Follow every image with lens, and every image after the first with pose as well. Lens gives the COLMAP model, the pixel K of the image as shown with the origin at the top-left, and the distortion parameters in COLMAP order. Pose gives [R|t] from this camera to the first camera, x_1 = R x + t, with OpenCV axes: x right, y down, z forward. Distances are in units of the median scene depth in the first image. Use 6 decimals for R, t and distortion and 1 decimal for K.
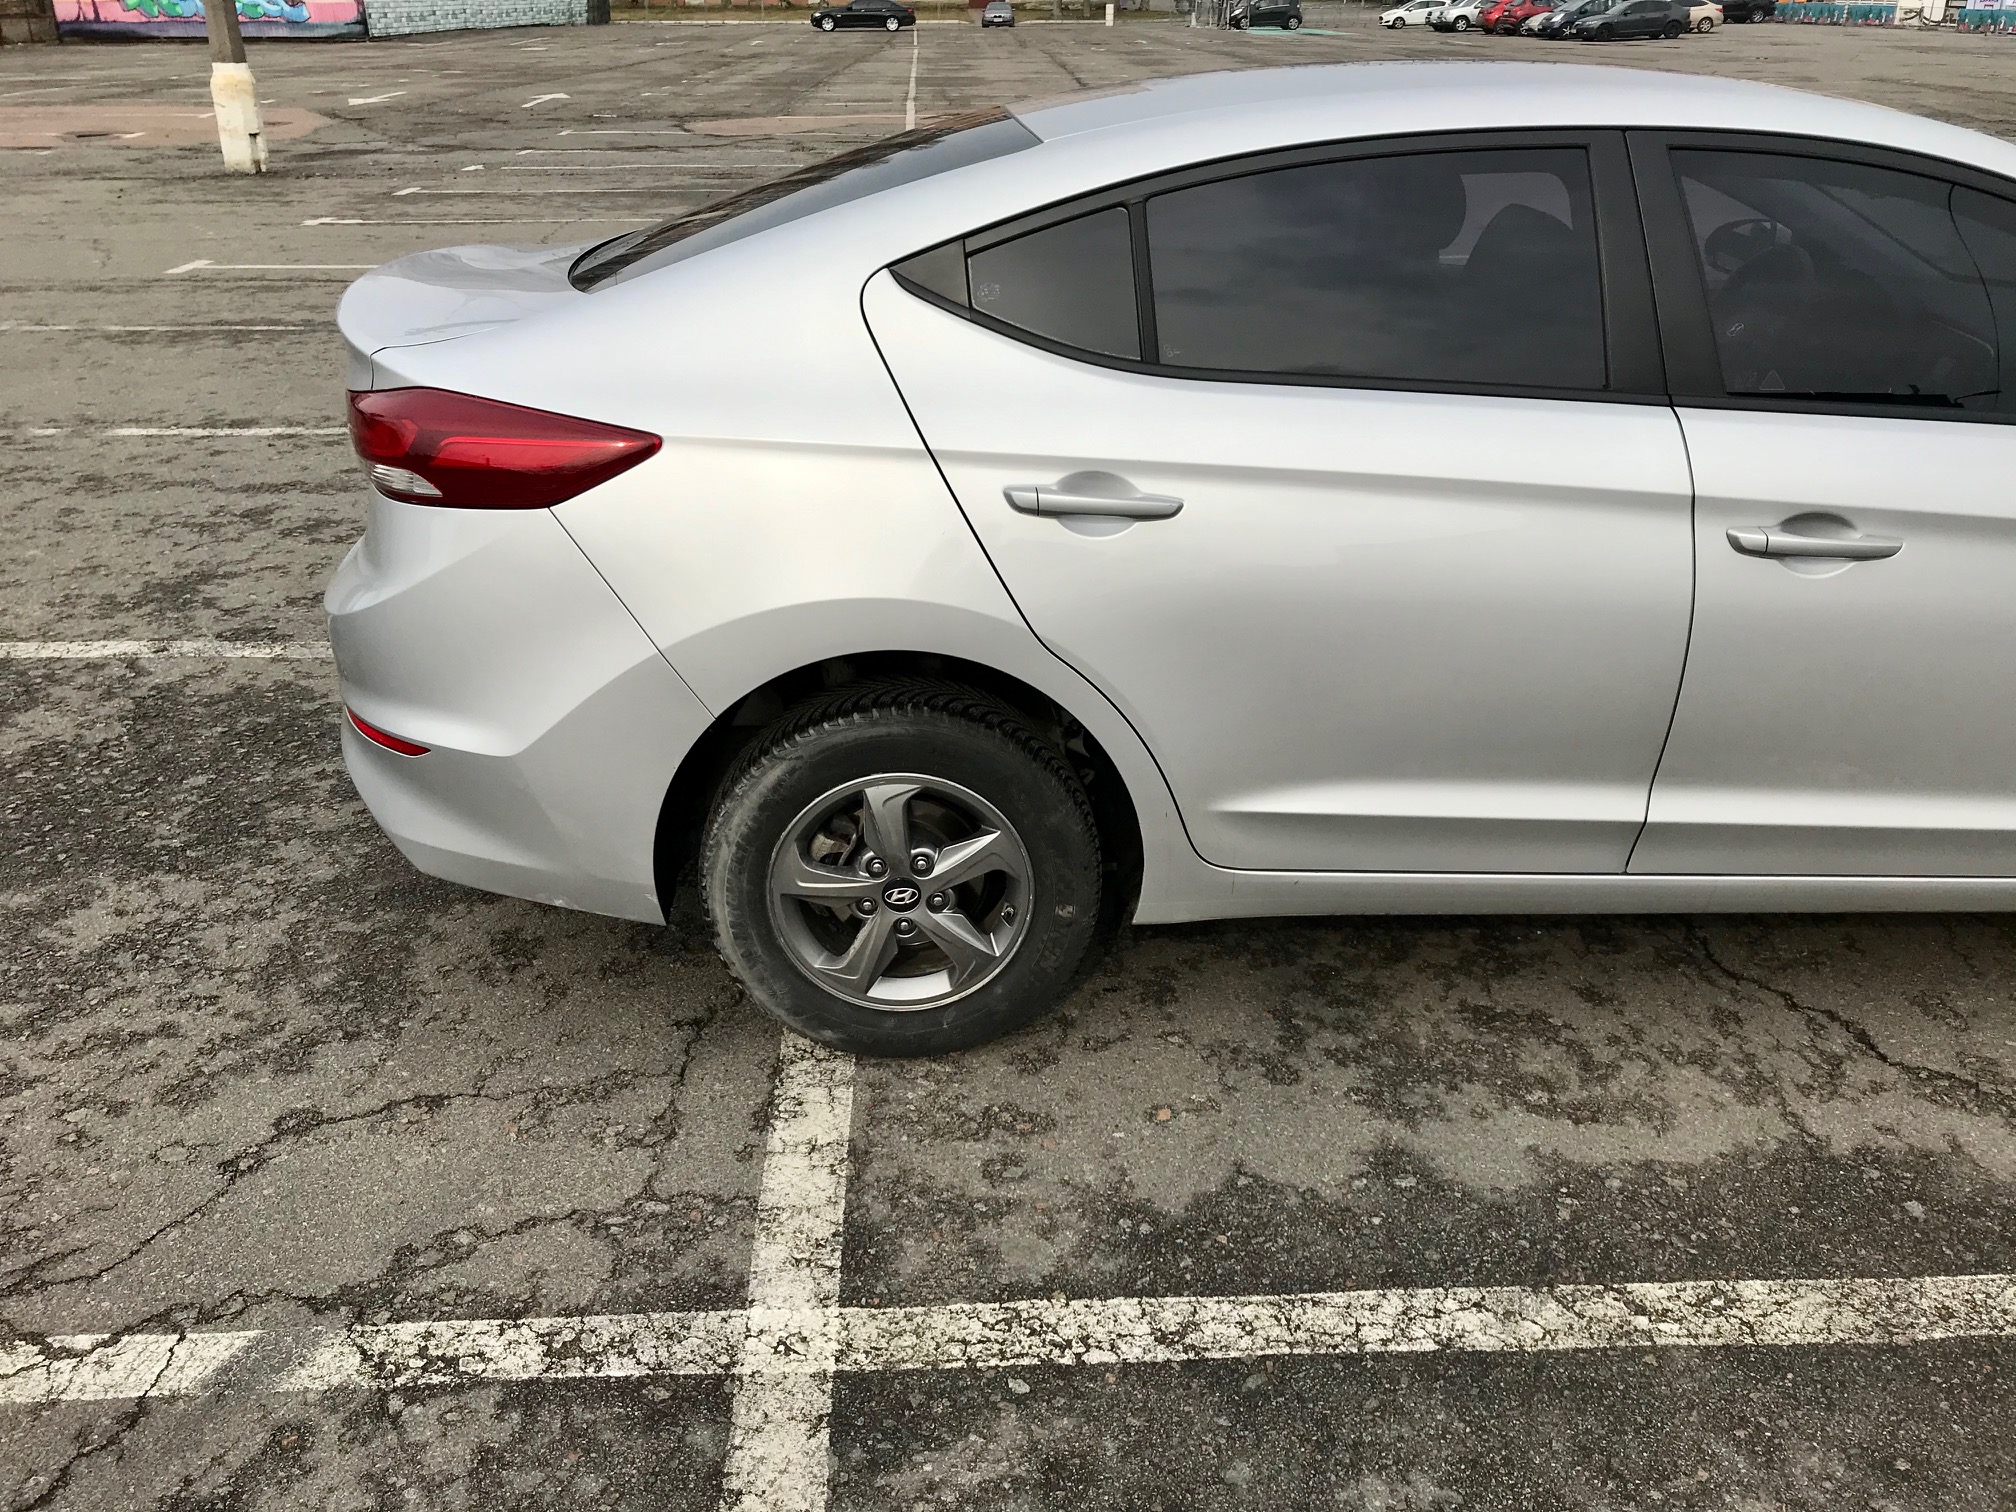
lens RADIAL K [[1644.6, 0, 1008.2], [0, 1644.6, 744.7], [0, 0, 1]] dist [0.021083, -0.006737]
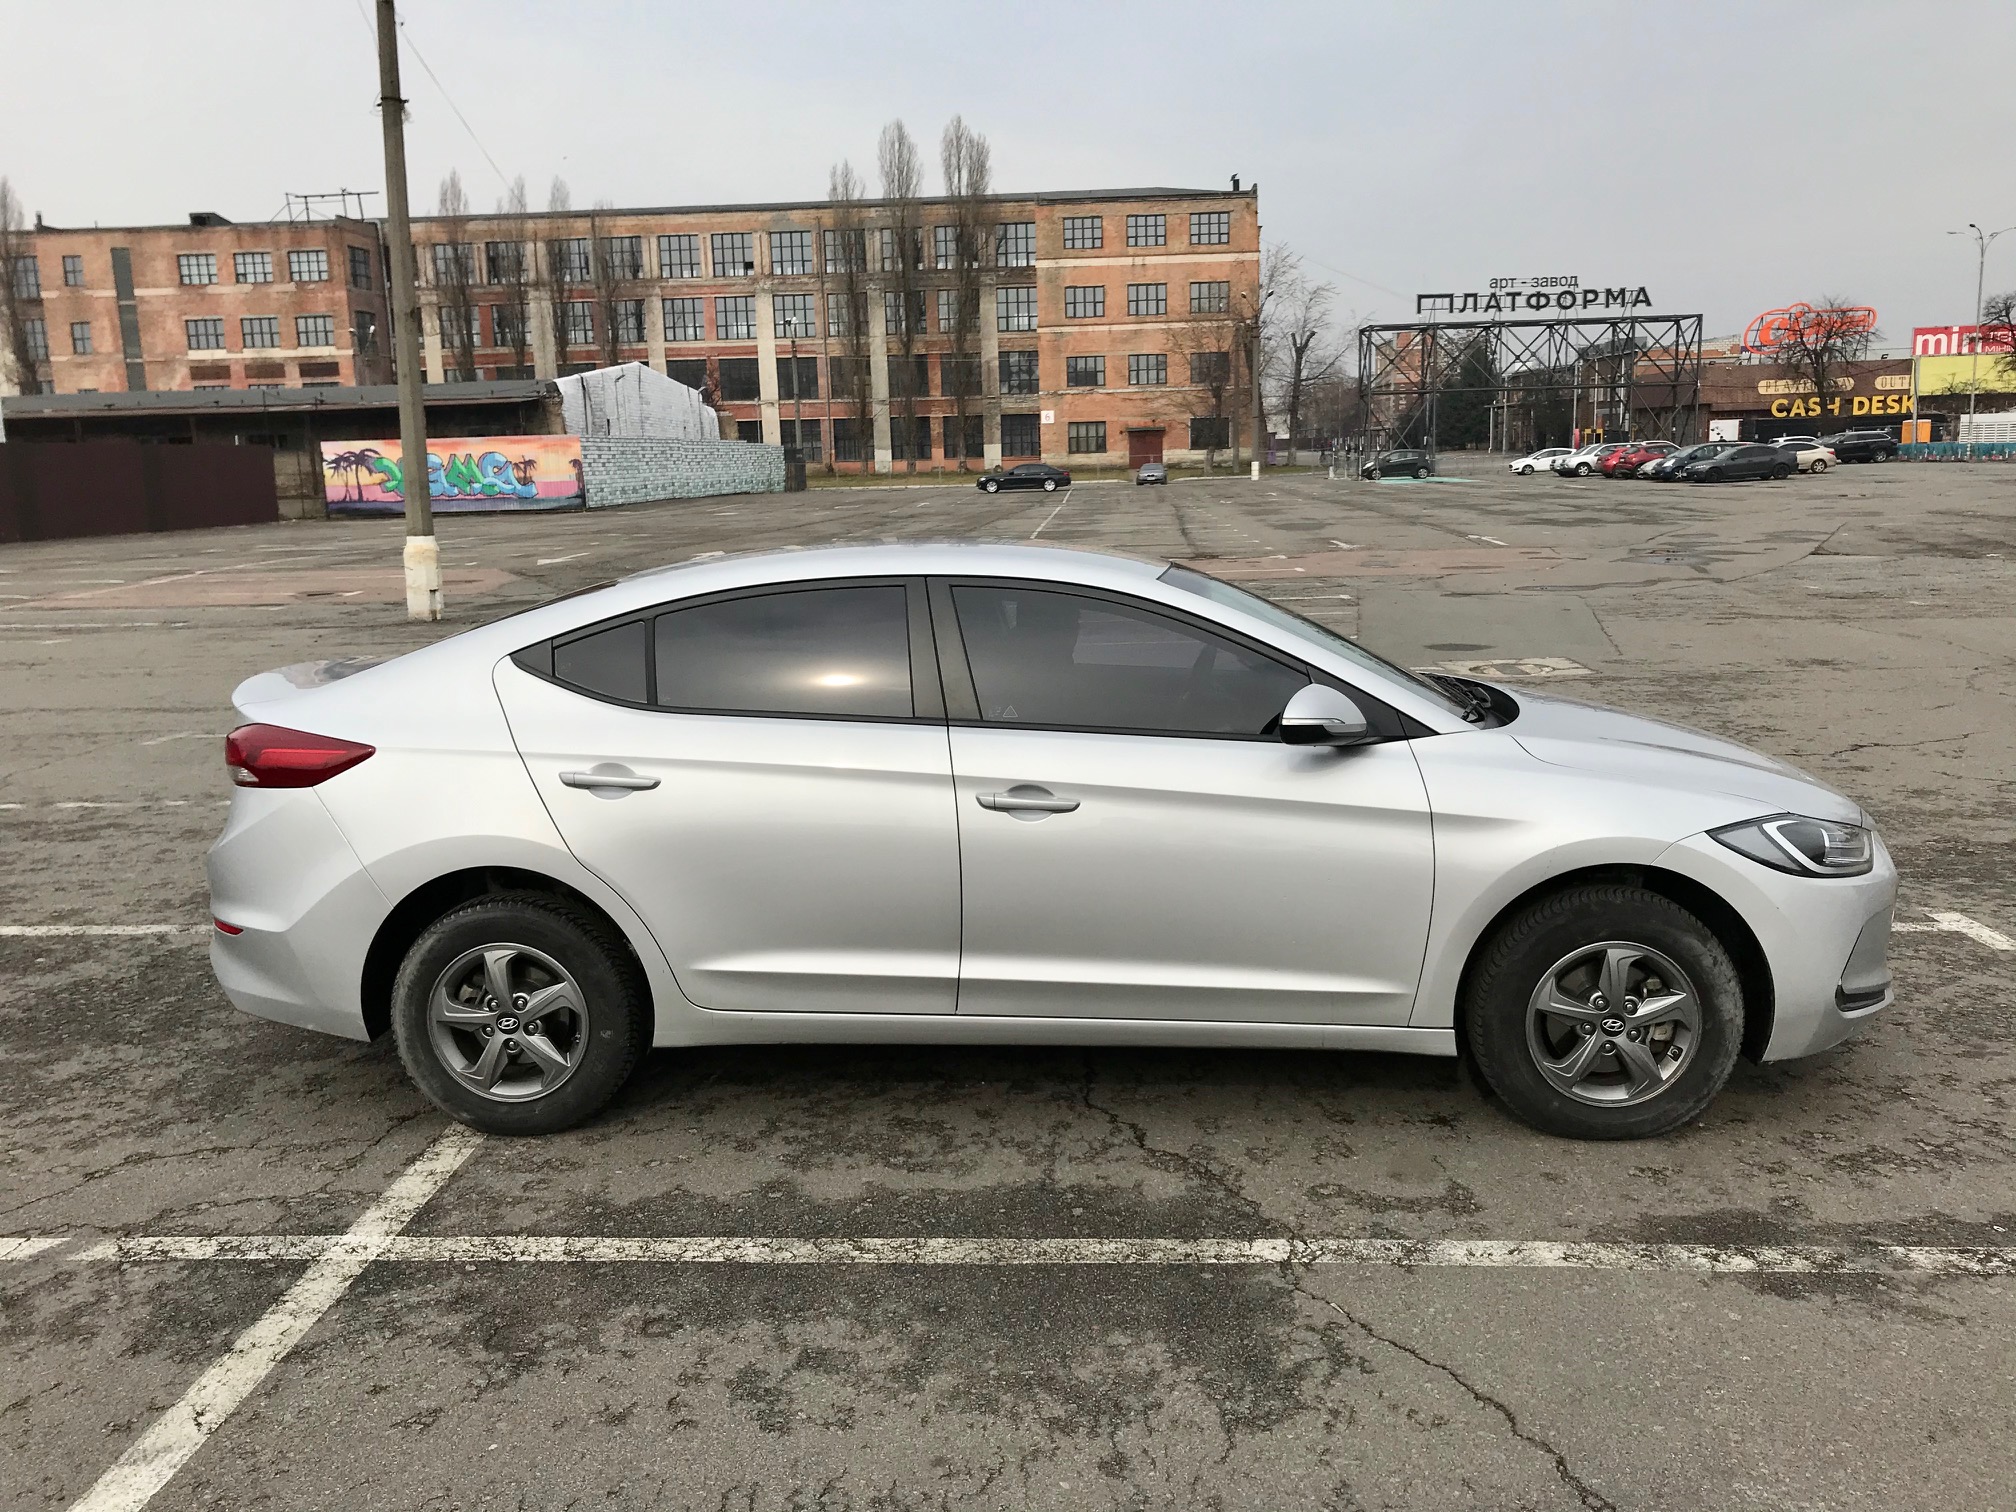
lens RADIAL K [[1655.0, 0, 1003.4], [0, 1655.0, 747.0], [0, 0, 1]] dist [-0.005093, 0.052538]
pose [[0.993732, -0.008294, -0.111484, 0.516194], [-0.019756, 0.968519, -0.248154, 0.191161], [0.110032, 0.248800, 0.962284, -0.504030]]
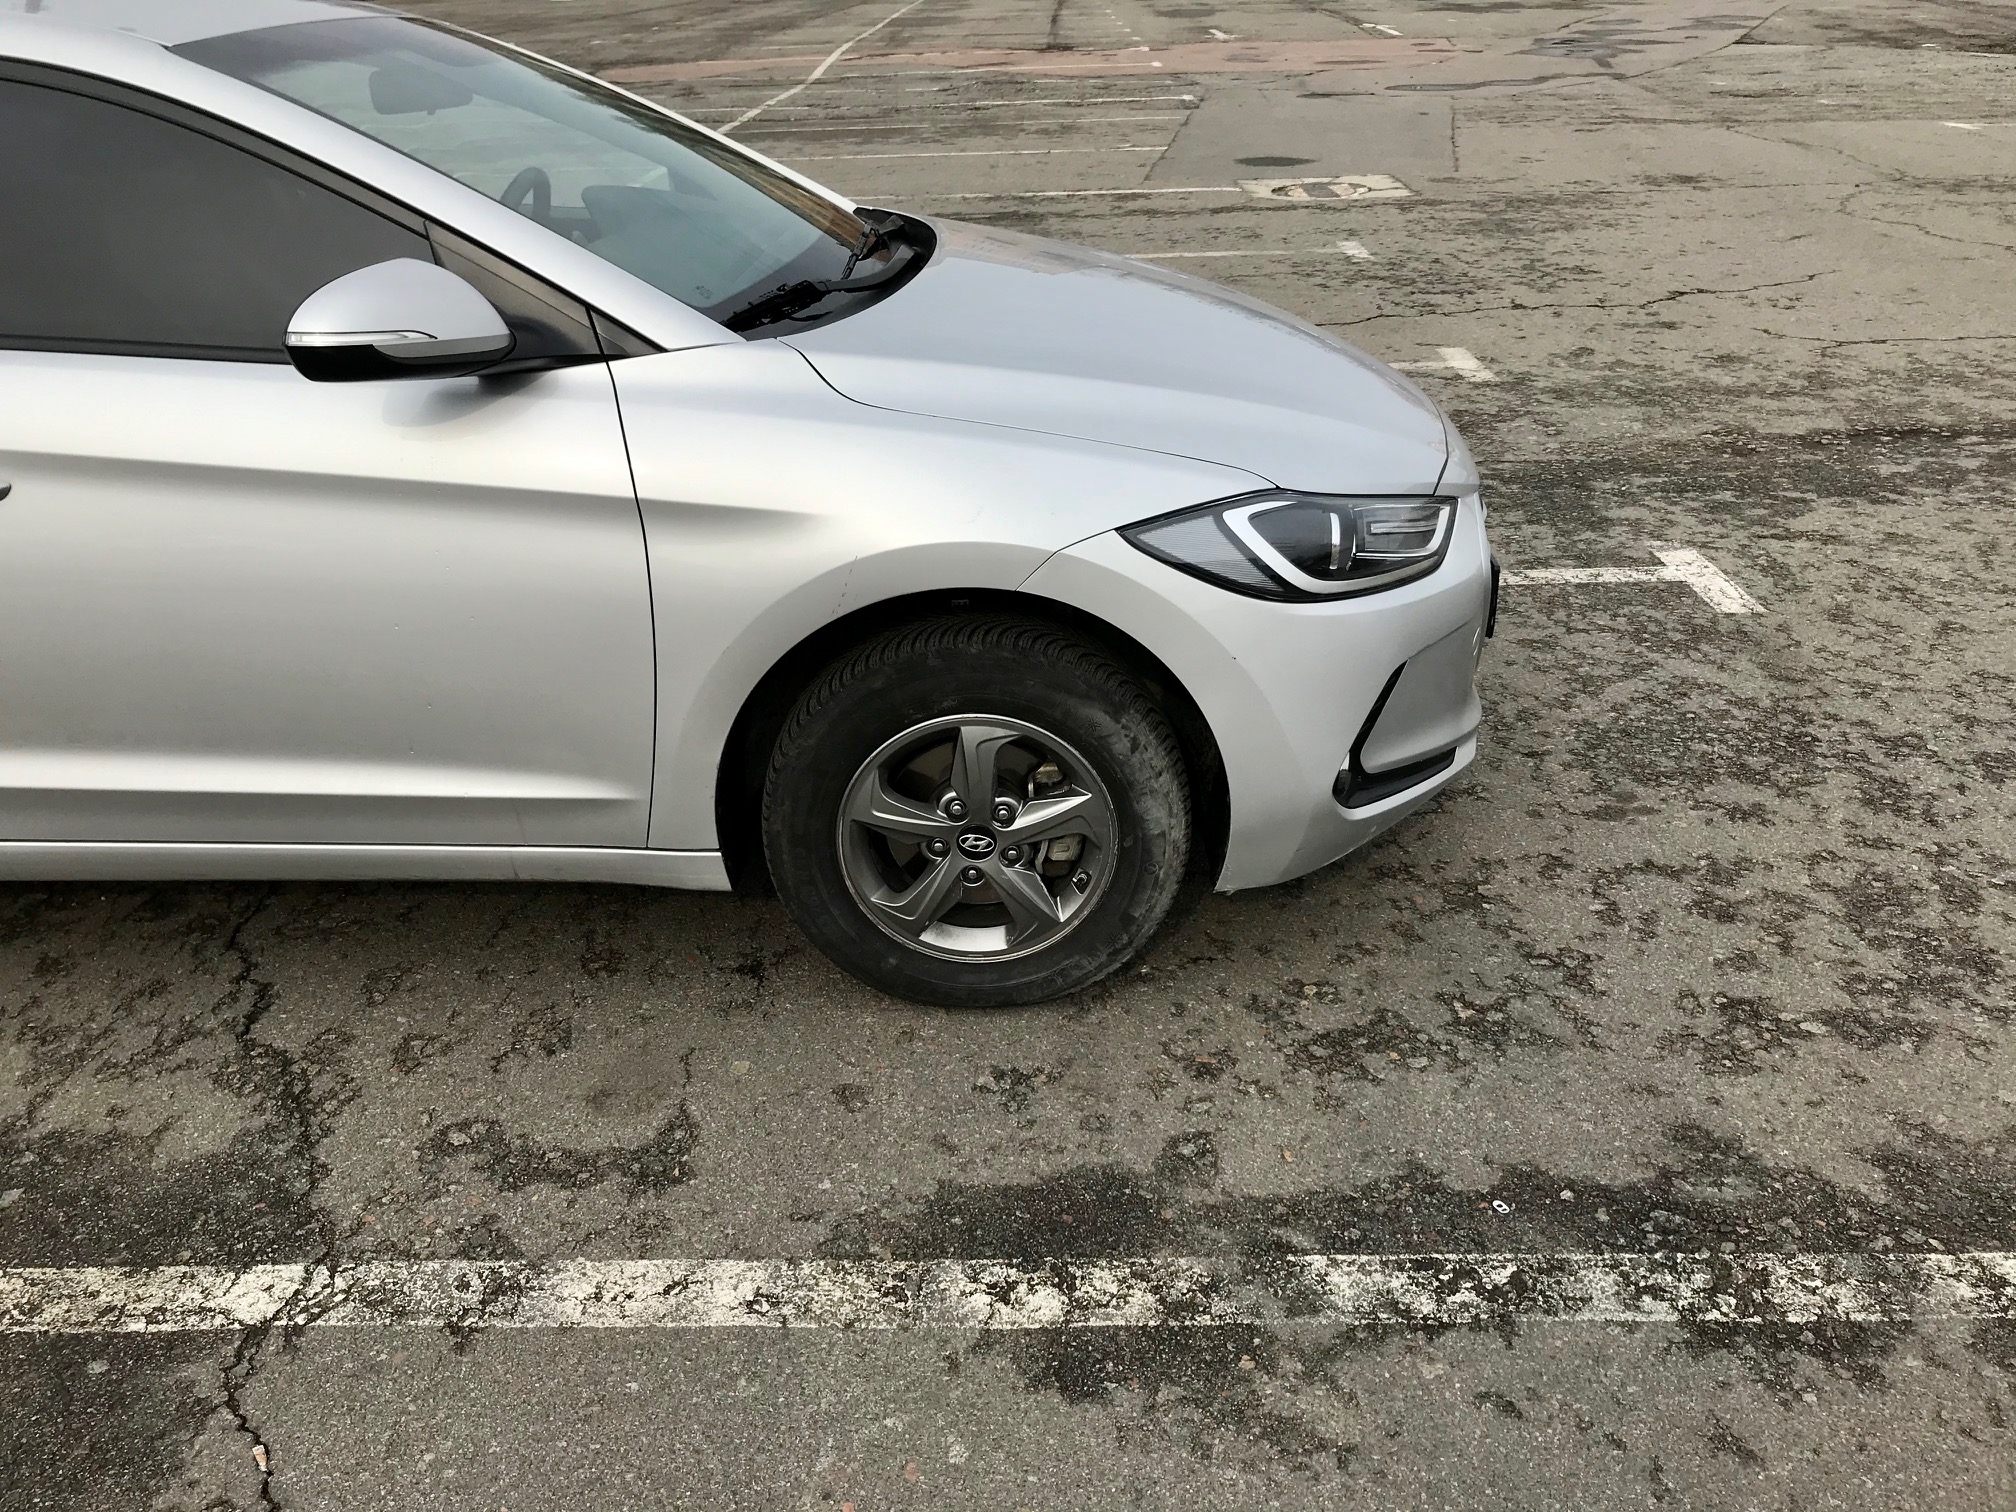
lens RADIAL K [[1648.8, 0, 1008.0], [0, 1648.8, 756.0], [0, 0, 1]] dist [0.012397, 0.007694]
pose [[0.997894, 0.003741, -0.064753, 0.919158], [-0.001433, 0.999364, 0.035641, -0.003259], [0.064845, -0.035473, 0.997265, 0.083440]]
